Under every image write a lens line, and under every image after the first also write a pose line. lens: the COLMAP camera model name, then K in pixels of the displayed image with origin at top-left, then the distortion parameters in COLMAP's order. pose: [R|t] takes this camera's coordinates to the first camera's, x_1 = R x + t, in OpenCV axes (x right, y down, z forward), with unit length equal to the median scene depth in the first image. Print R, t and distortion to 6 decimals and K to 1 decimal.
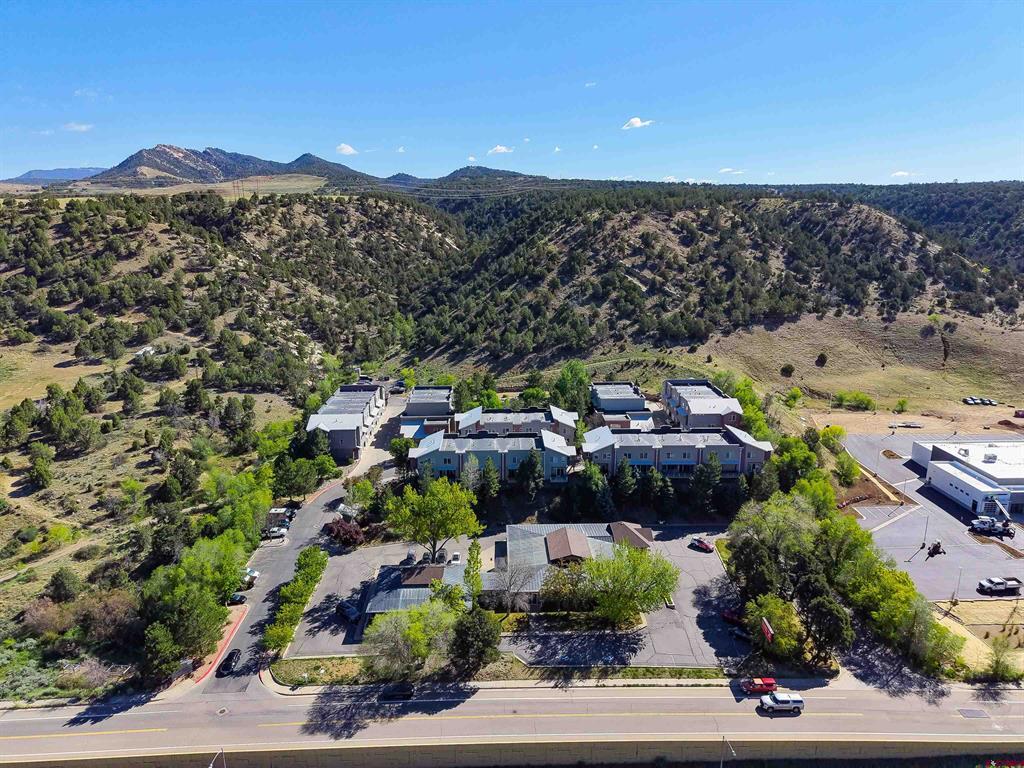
lens RADIAL K [[694.4, 0, 508.7], [0, 694.4, 380.4], [0, 0, 1]] dist [0.009798, -0.005026]
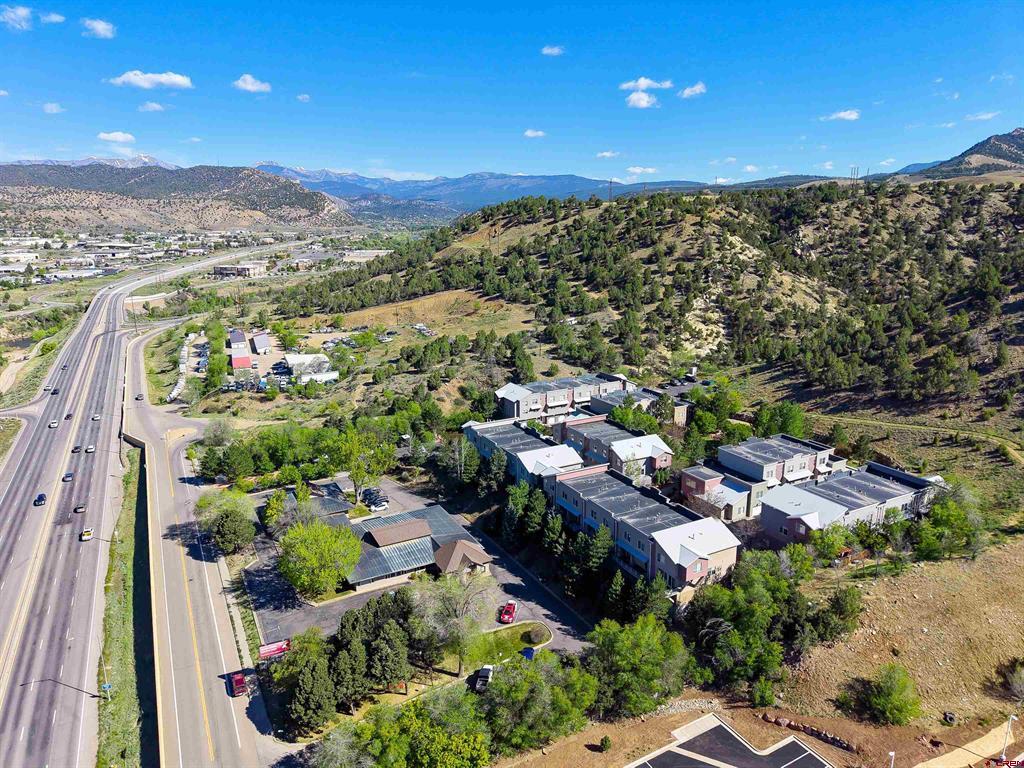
lens RADIAL K [[694.4, 0, 508.7], [0, 694.4, 380.4], [0, 0, 1]] dist [0.009798, -0.005026]
pose [[0.442338, 0.210417, -0.871815, 1.304517], [-0.200837, 0.970640, 0.132369, -0.191269], [0.874072, 0.116541, 0.471611, 0.811652]]
